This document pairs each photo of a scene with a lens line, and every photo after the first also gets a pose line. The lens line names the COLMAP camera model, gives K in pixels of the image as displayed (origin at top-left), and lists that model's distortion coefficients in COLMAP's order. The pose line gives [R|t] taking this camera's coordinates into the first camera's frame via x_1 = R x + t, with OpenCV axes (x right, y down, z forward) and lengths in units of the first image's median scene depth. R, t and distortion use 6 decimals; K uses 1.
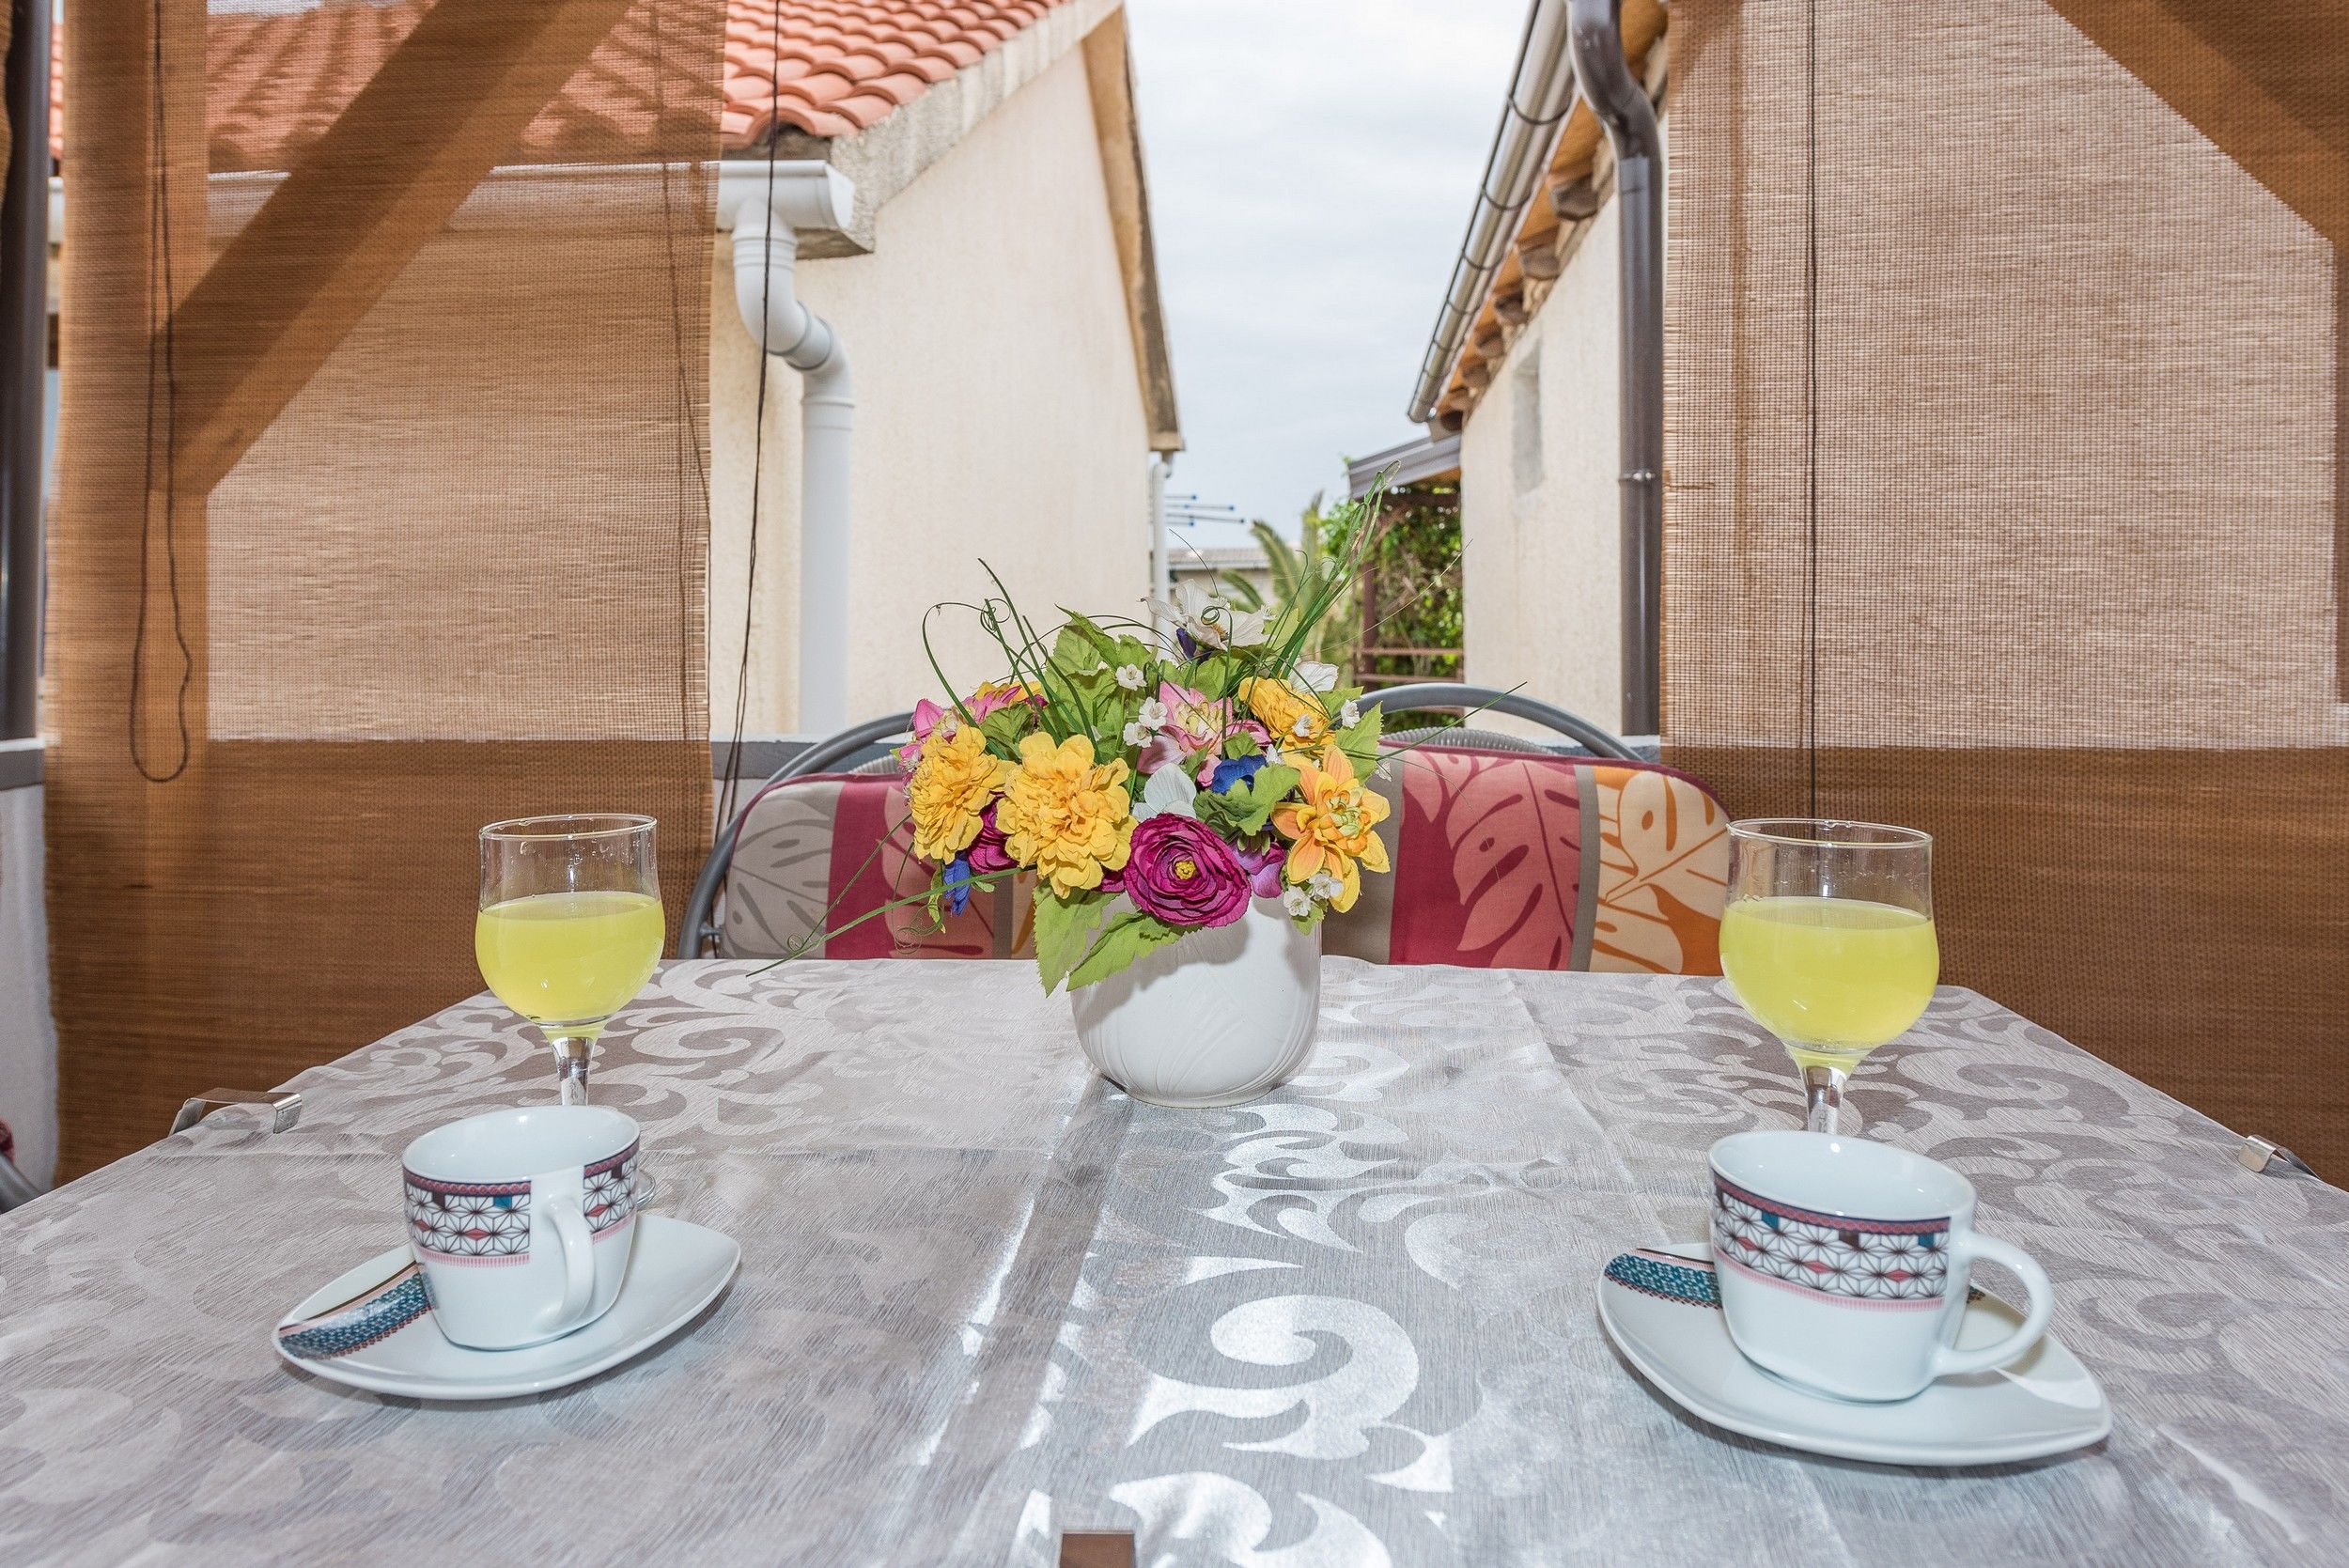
lens RADIAL K [[1523.7, 0, 1174.5], [0, 1523.7, 784.0], [0, 0, 1]] dist [-0.137192, -0.001307]
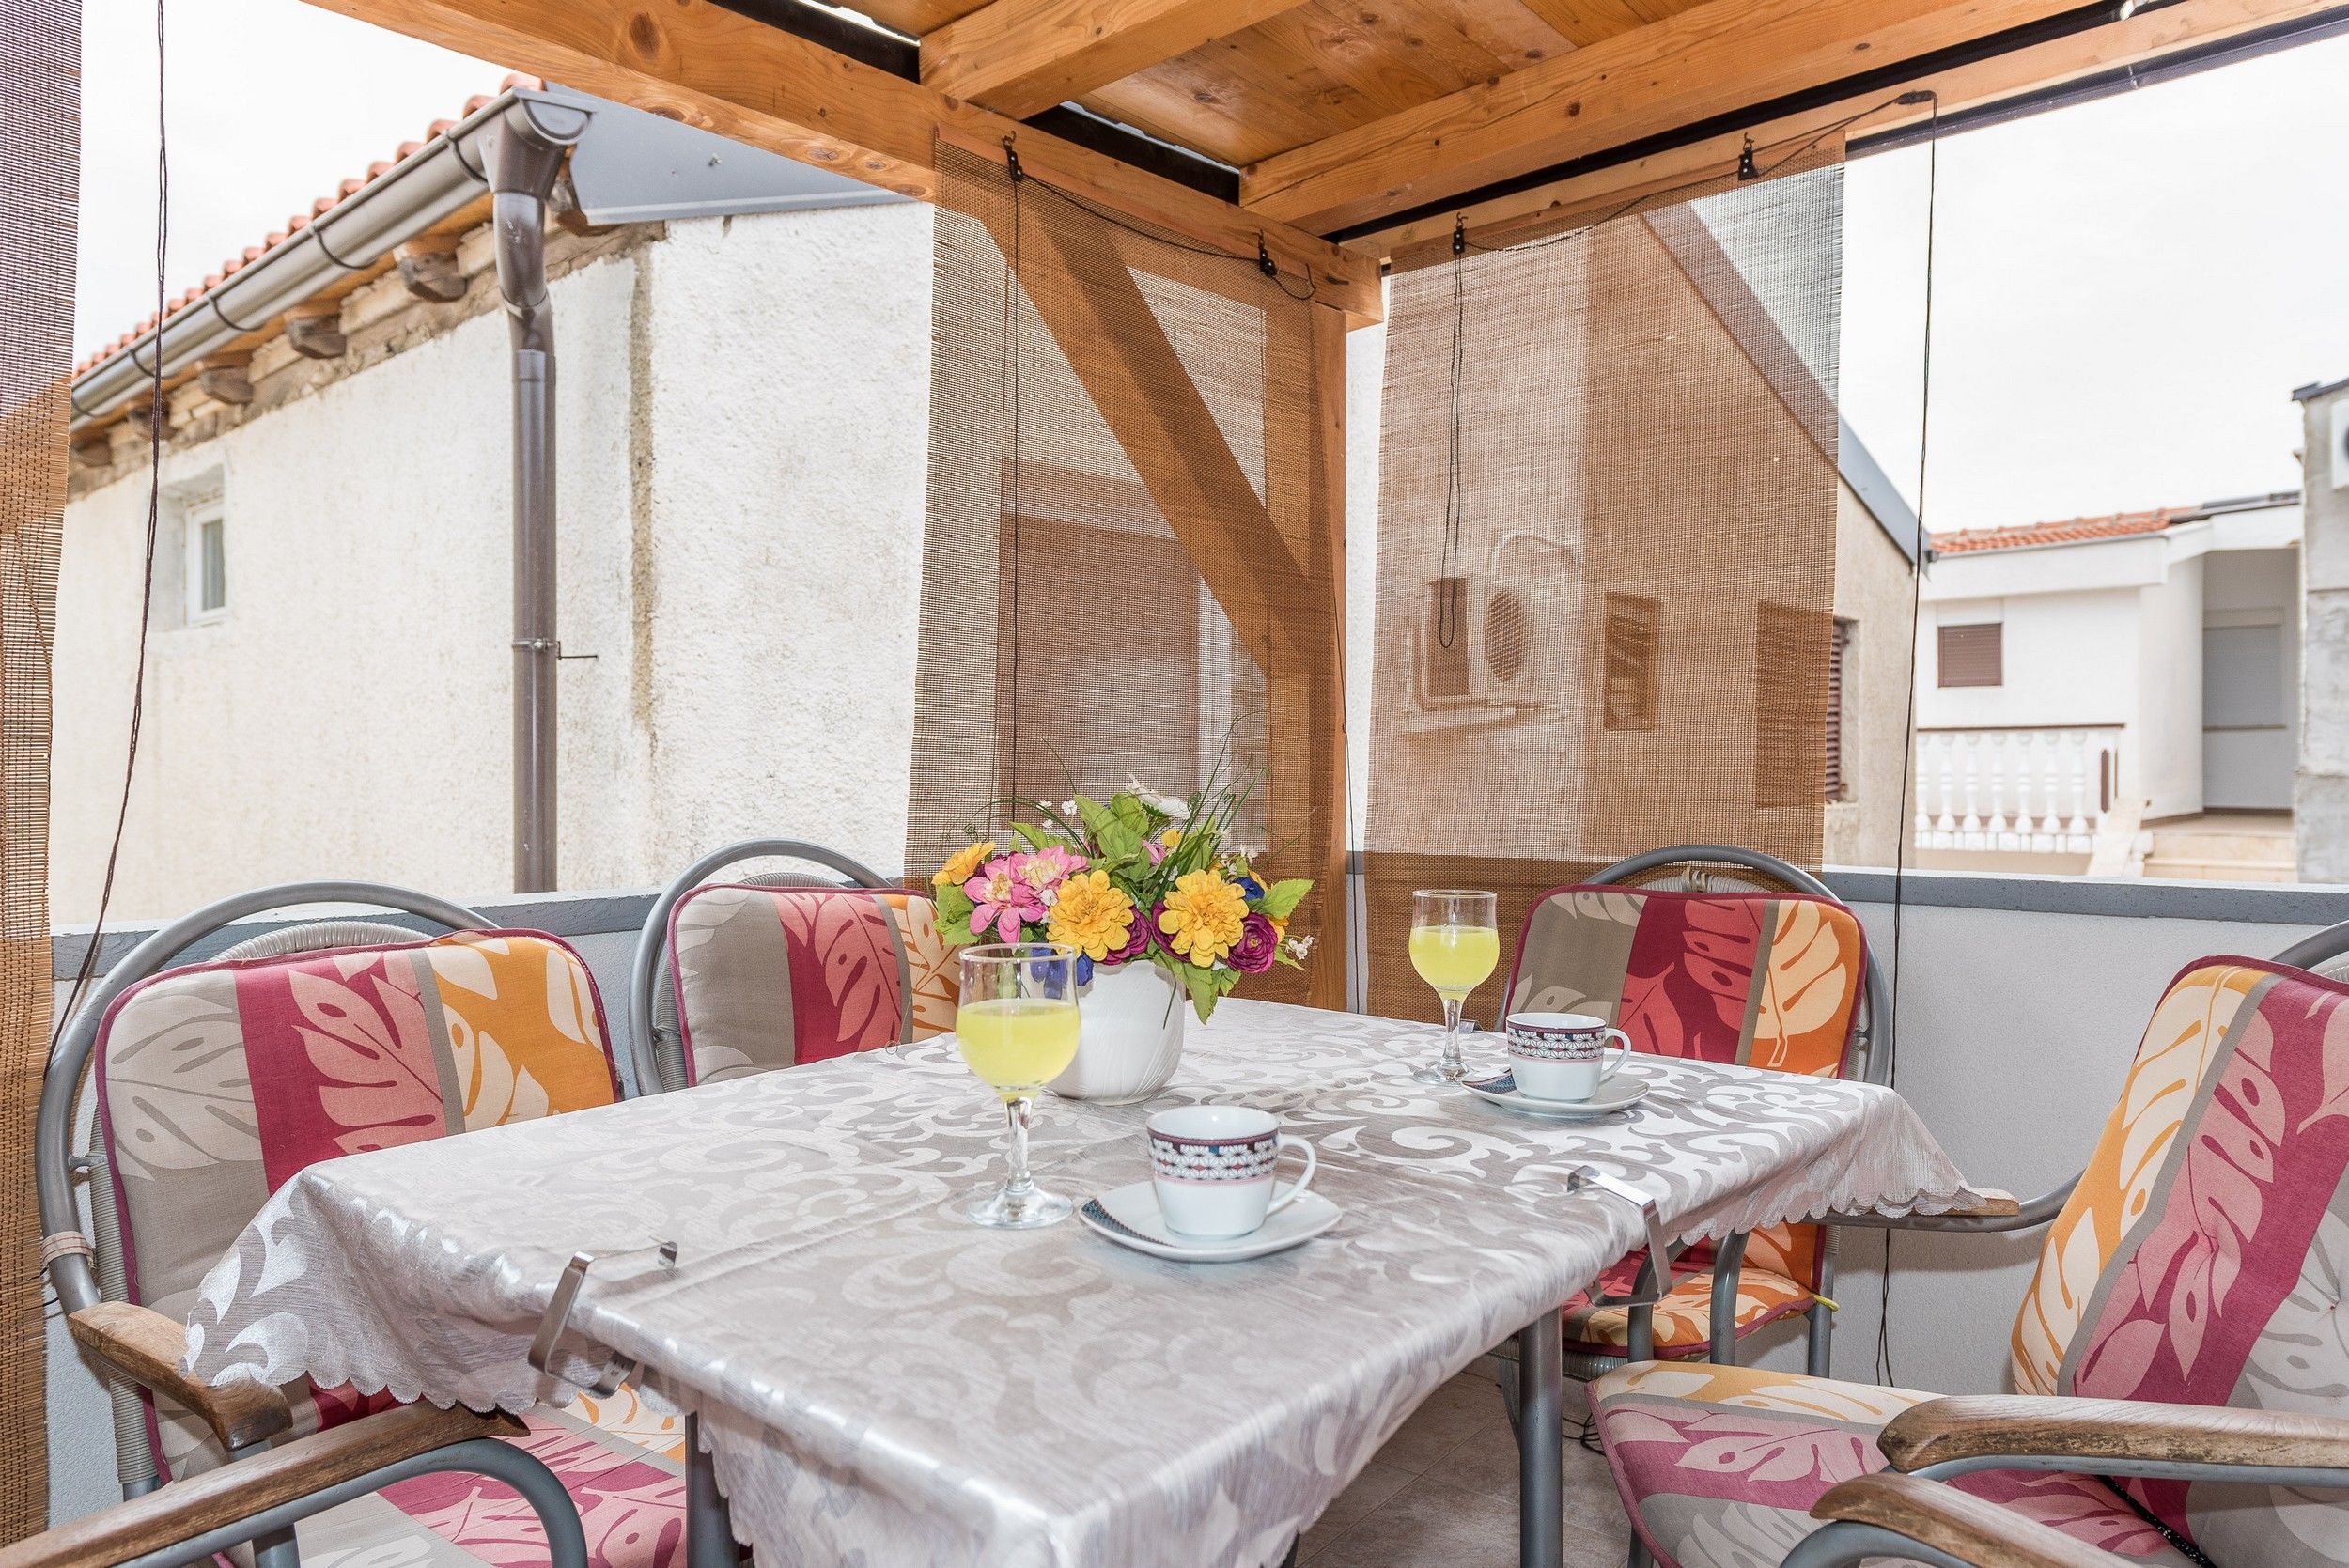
lens RADIAL K [[1549.0, 0, 1175.0], [0, 1549.0, 771.4], [0, 0, 1]] dist [0.017465, -0.008228]
pose [[0.529661, 0.005292, 0.848193, -0.781541], [0.079418, 0.995278, -0.055803, -0.023986], [-0.844483, 0.096918, 0.526740, 0.027060]]
